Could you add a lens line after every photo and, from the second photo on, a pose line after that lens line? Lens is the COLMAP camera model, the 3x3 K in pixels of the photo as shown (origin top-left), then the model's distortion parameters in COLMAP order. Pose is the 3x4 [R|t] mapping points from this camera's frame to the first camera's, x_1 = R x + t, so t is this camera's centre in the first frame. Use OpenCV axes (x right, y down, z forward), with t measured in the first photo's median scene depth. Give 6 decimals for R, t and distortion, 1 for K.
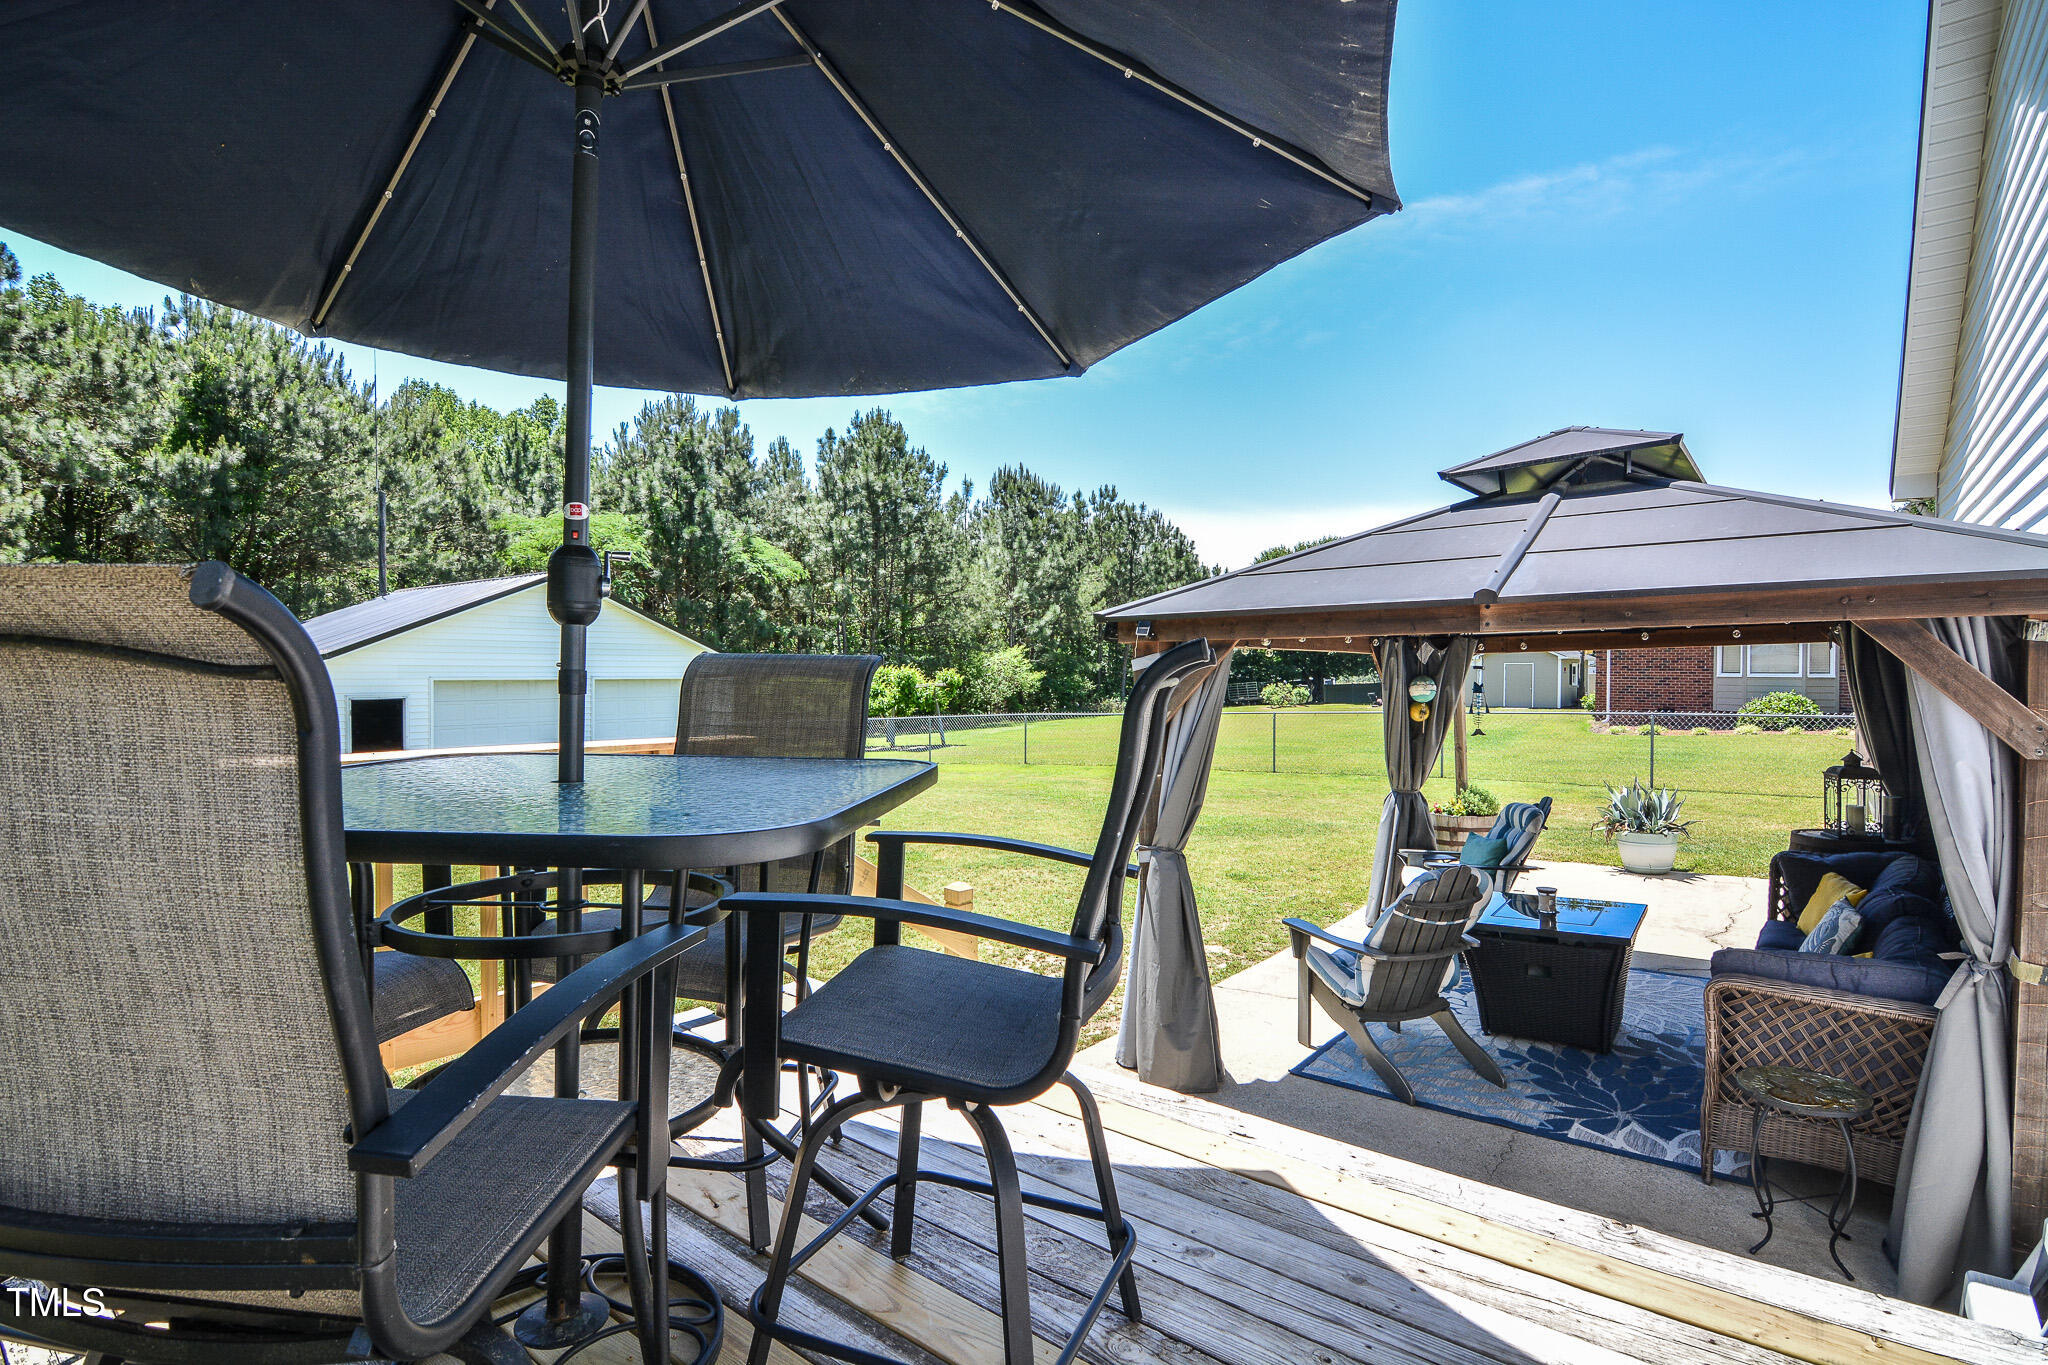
lens RADIAL K [[995.0, 0, 1022.6], [0, 995.0, 694.3], [0, 0, 1]] dist [-0.003396, -0.010344]
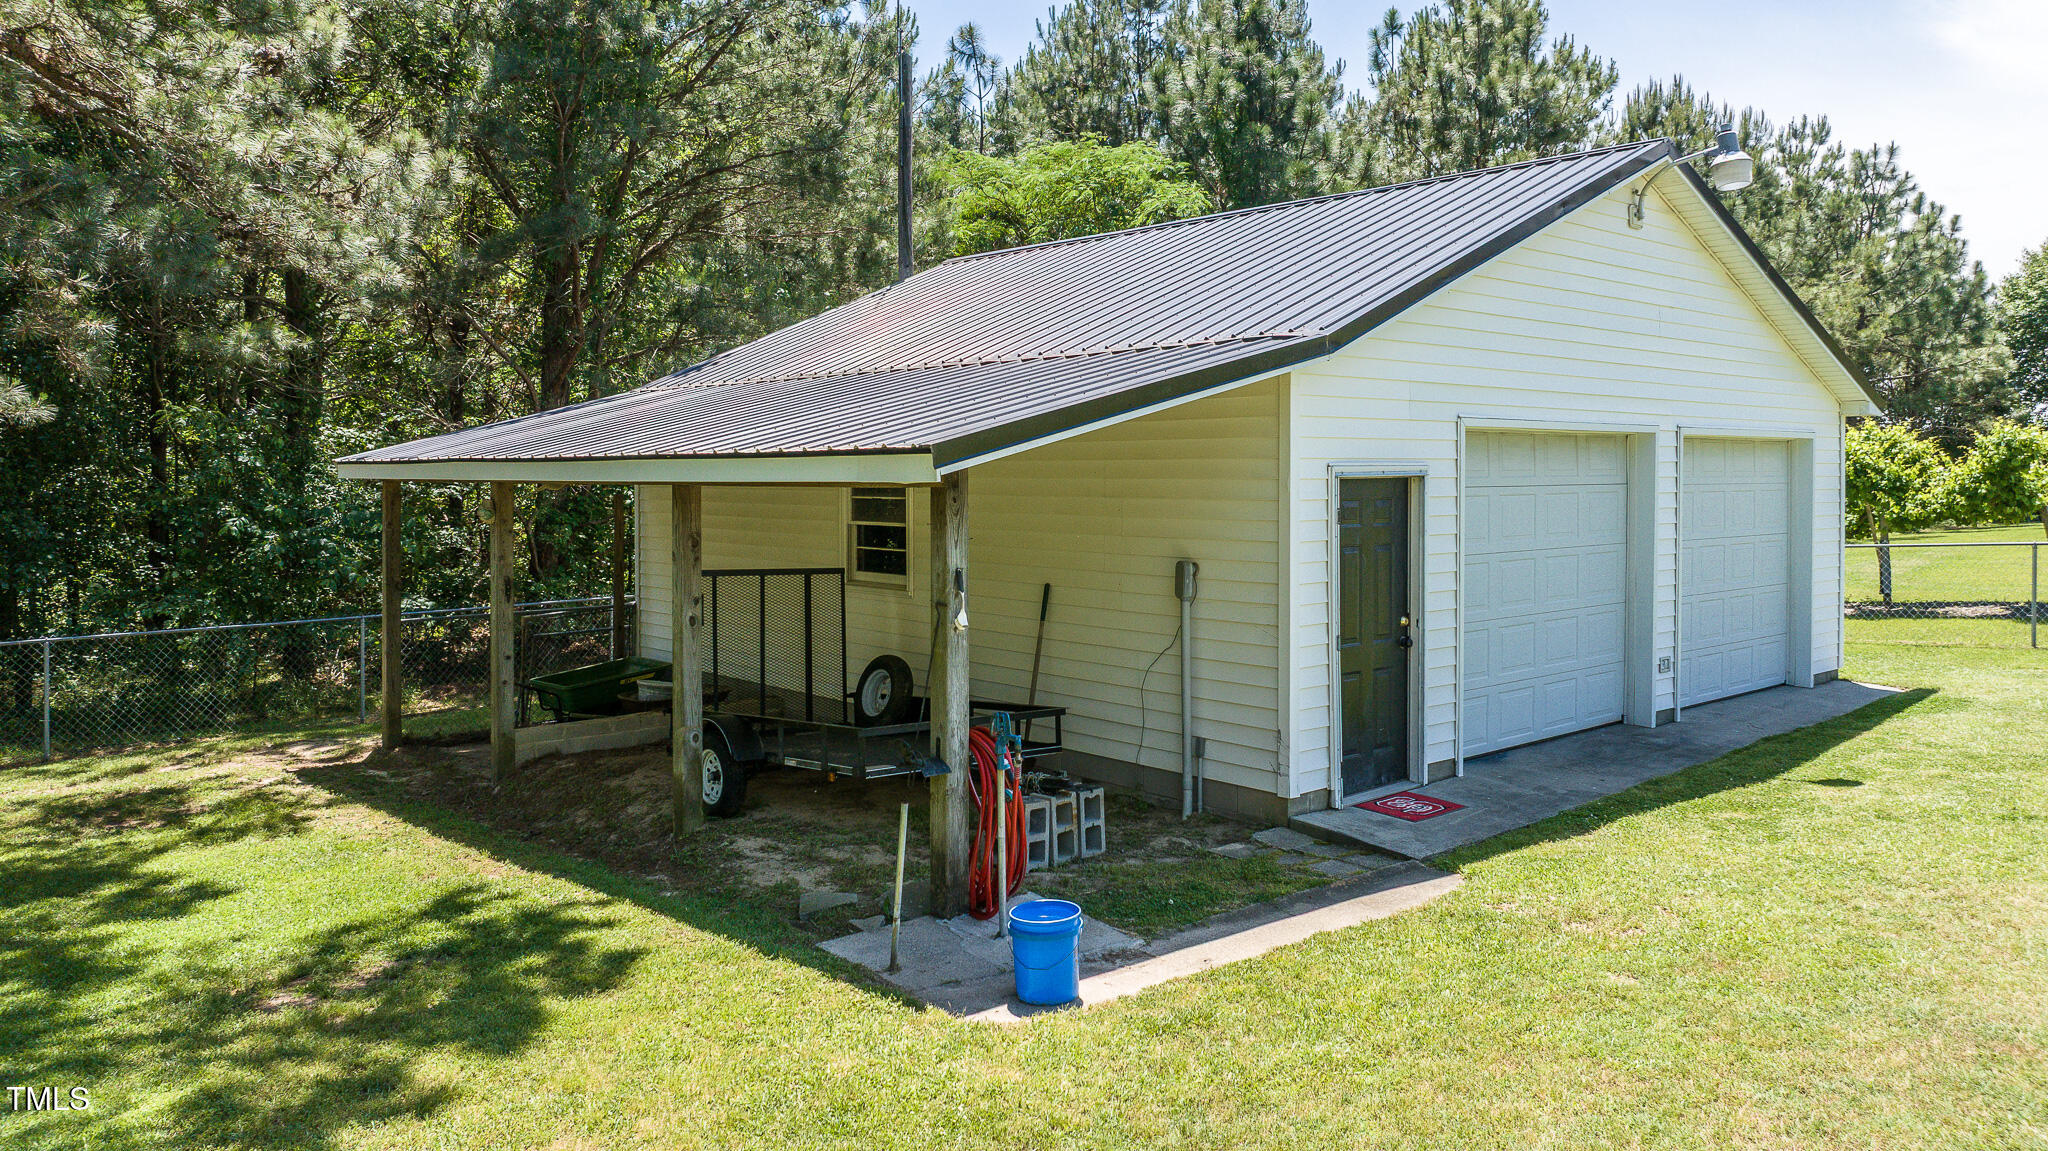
lens RADIAL K [[1439.8, 0, 1043.1], [0, 1439.8, 573.5], [0, 0, 1]] dist [-0.007261, 0.002995]
pose [[0.984028, 0.007883, -0.177837, -0.325523], [0.000651, 0.998853, 0.047875, 0.006376], [0.178011, -0.047226, 0.982895, 0.235011]]
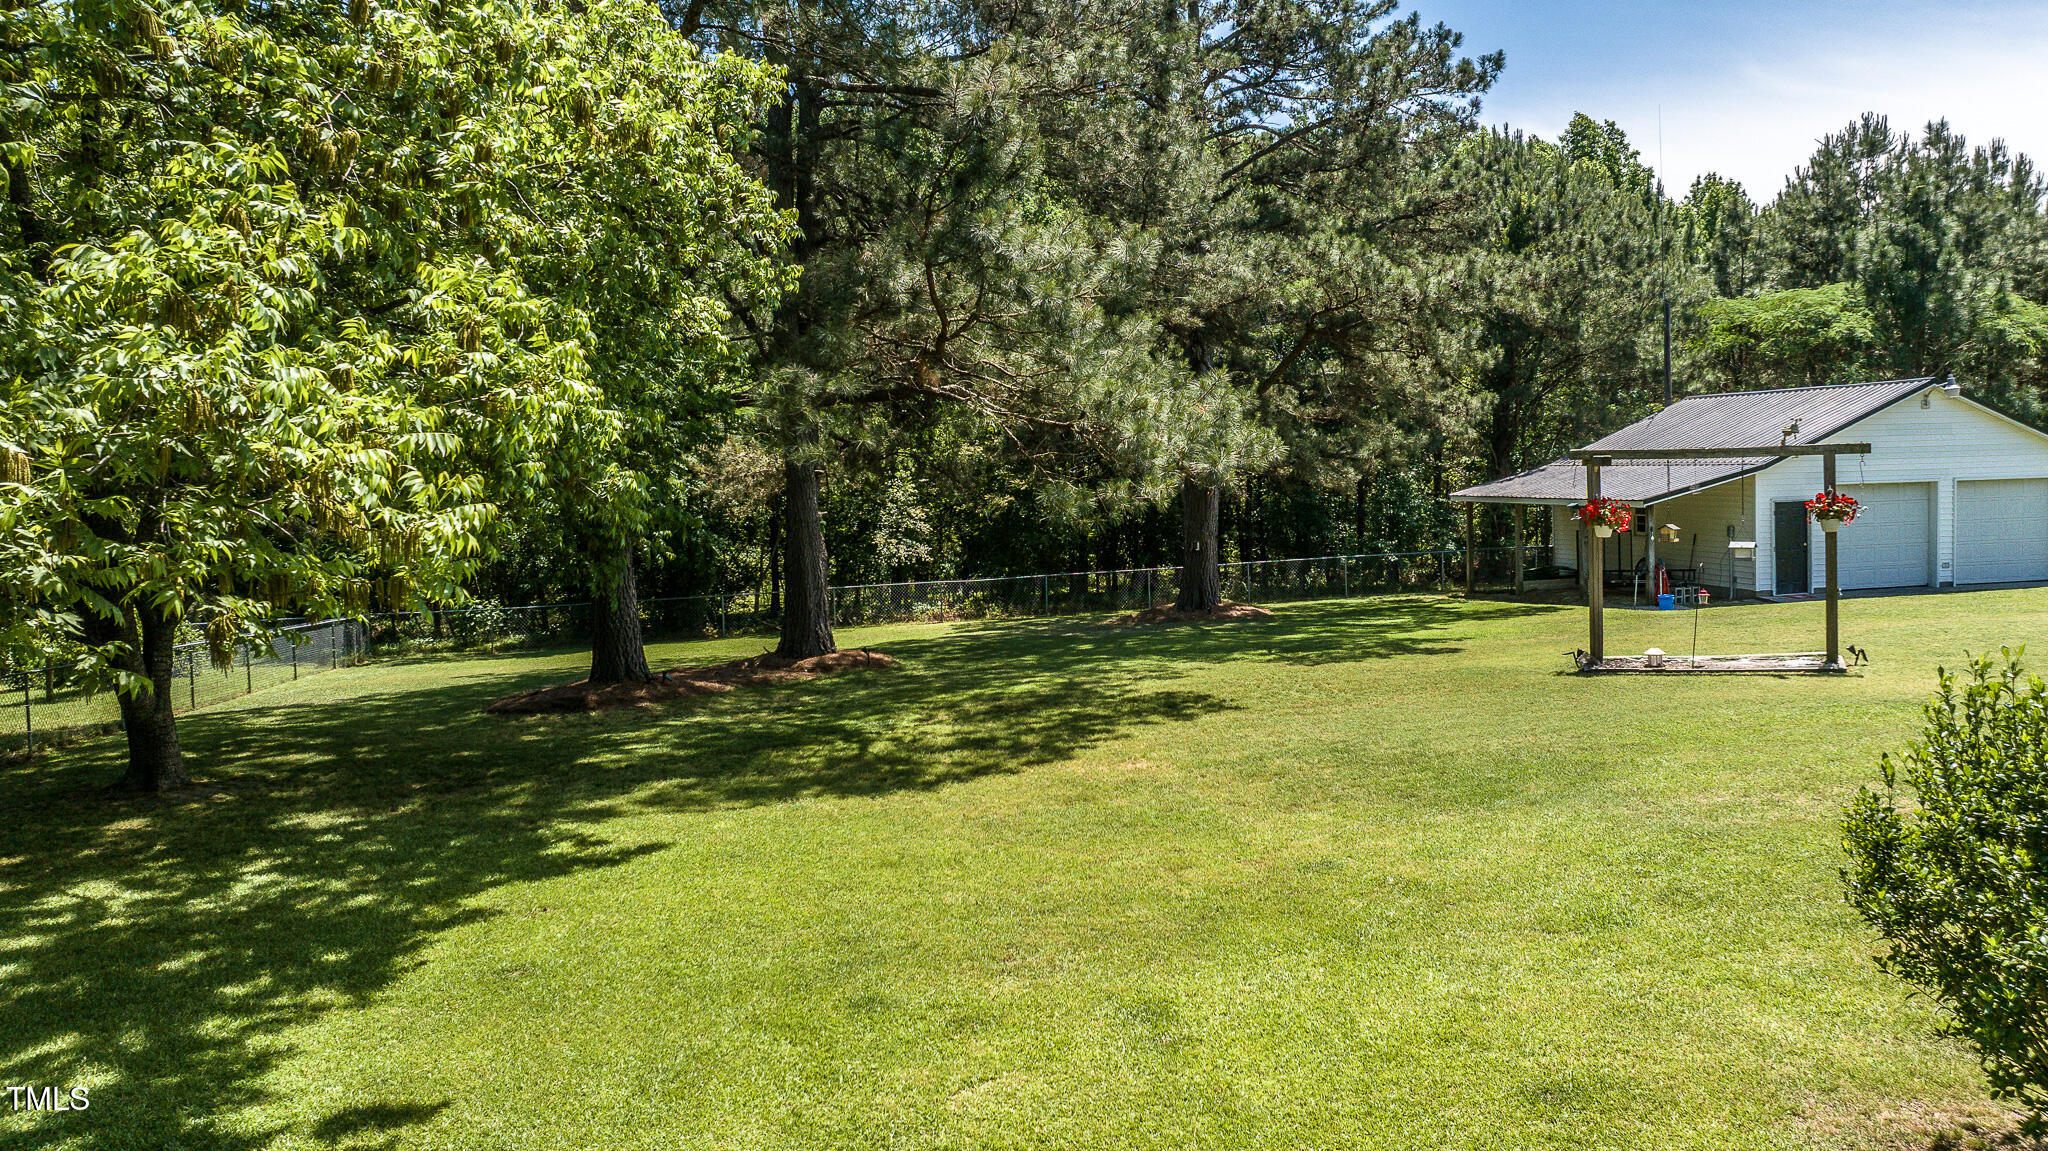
lens RADIAL K [[1439.8, 0, 1043.1], [0, 1439.8, 573.5], [0, 0, 1]] dist [-0.007261, 0.002995]
pose [[0.749722, 0.023325, -0.661341, -0.090099], [0.014624, 0.998551, 0.051797, -0.005678], [0.661591, -0.048505, 0.748294, -0.420010]]
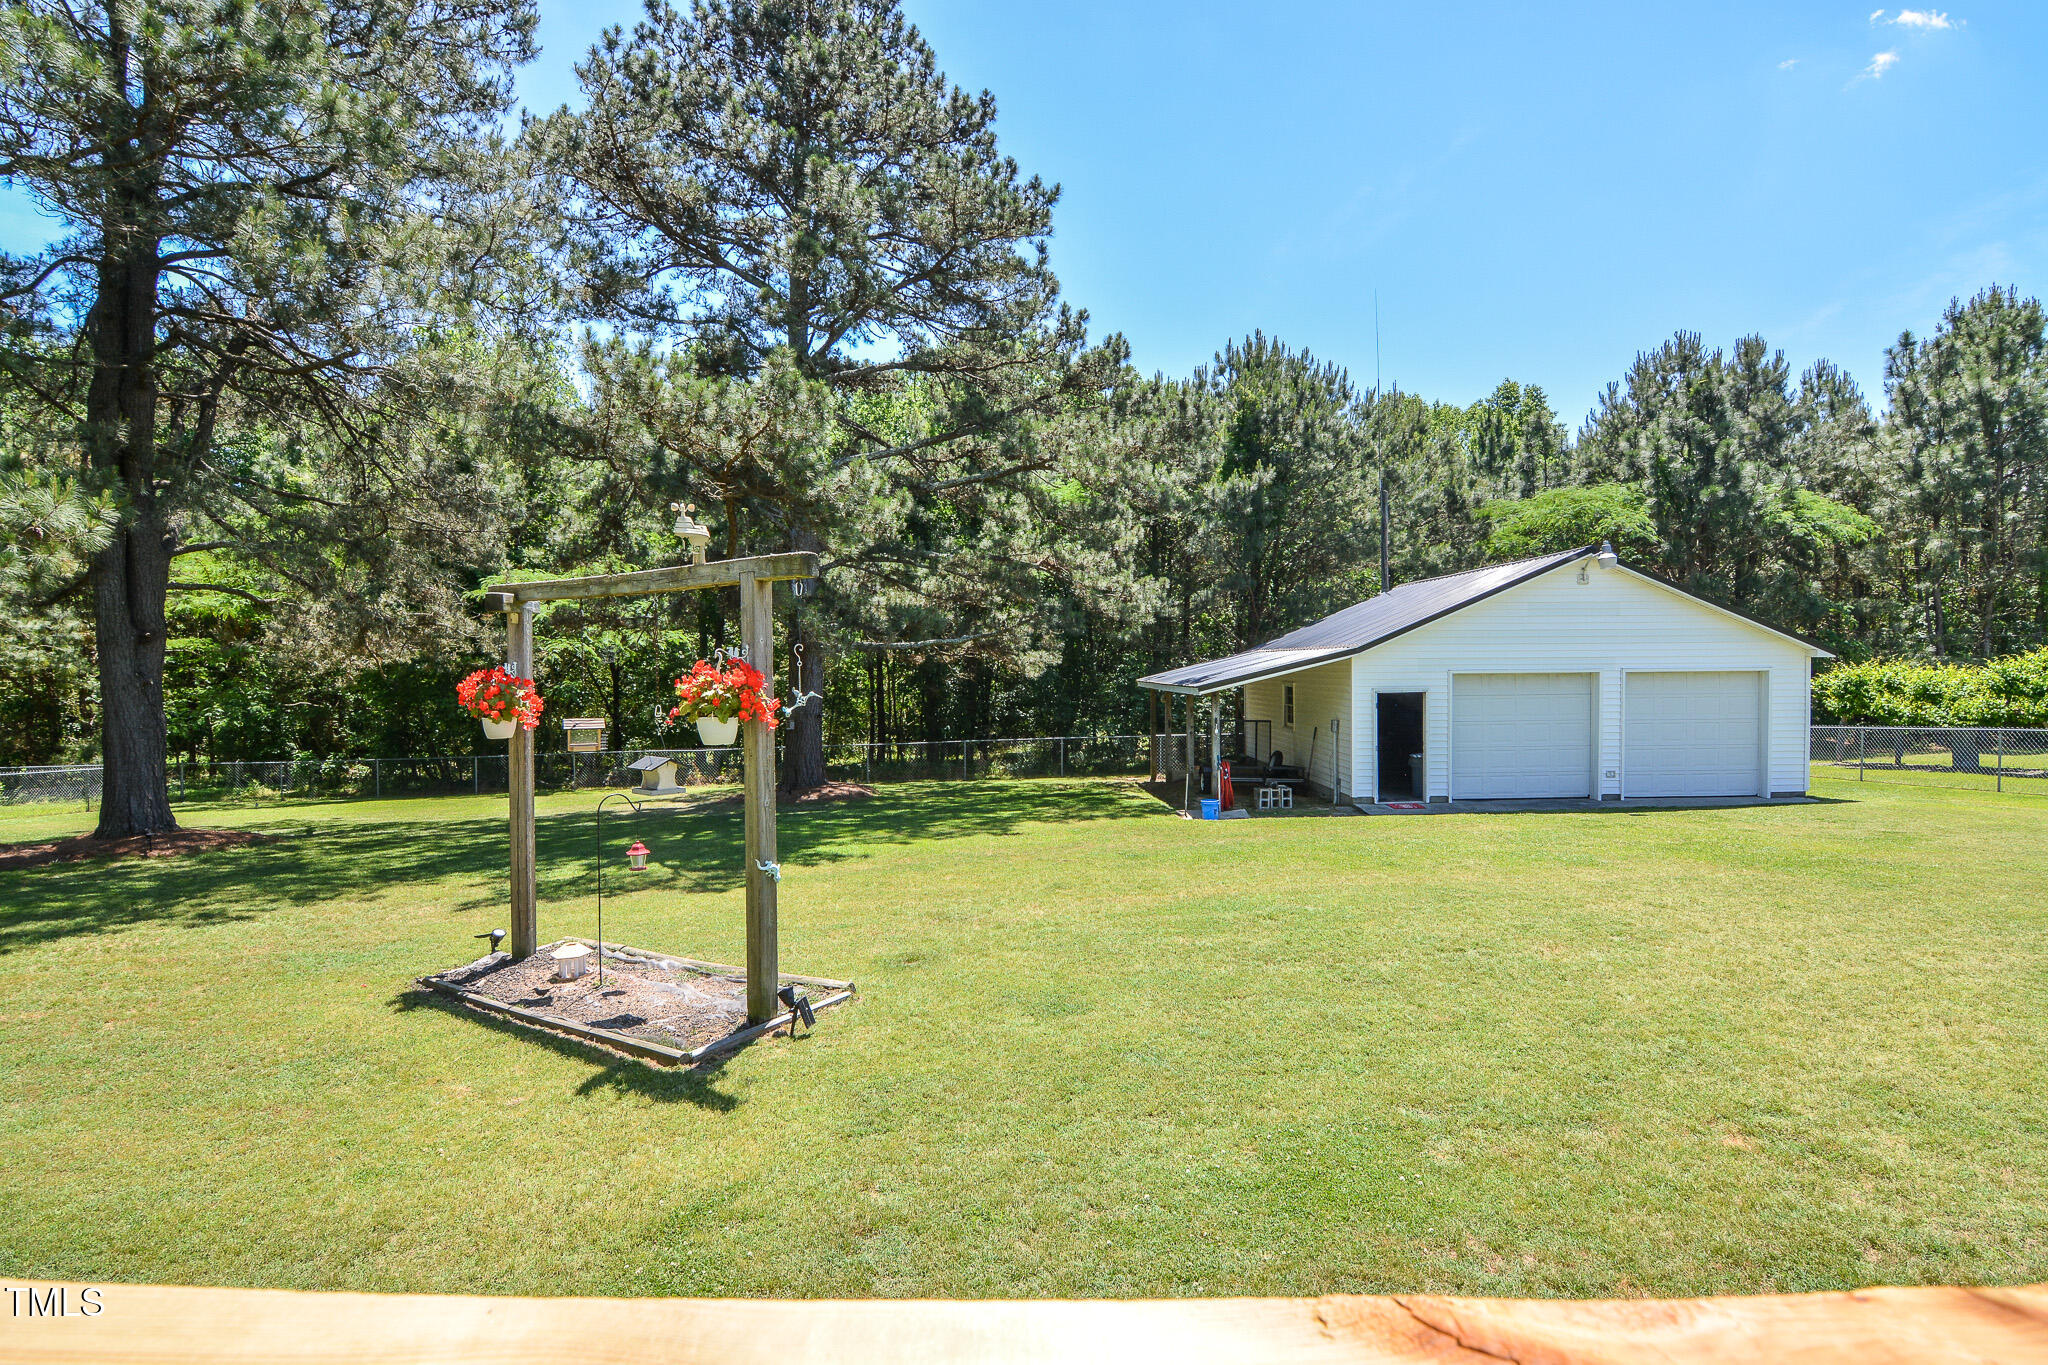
lens RADIAL K [[995.0, 0, 1022.6], [0, 995.0, 694.3], [0, 0, 1]] dist [-0.003396, -0.010344]
pose [[0.635821, 0.010827, -0.771760, -0.060882], [-0.006114, 0.999941, 0.008992, -0.000136], [0.771812, -0.000999, 0.635850, 0.037822]]
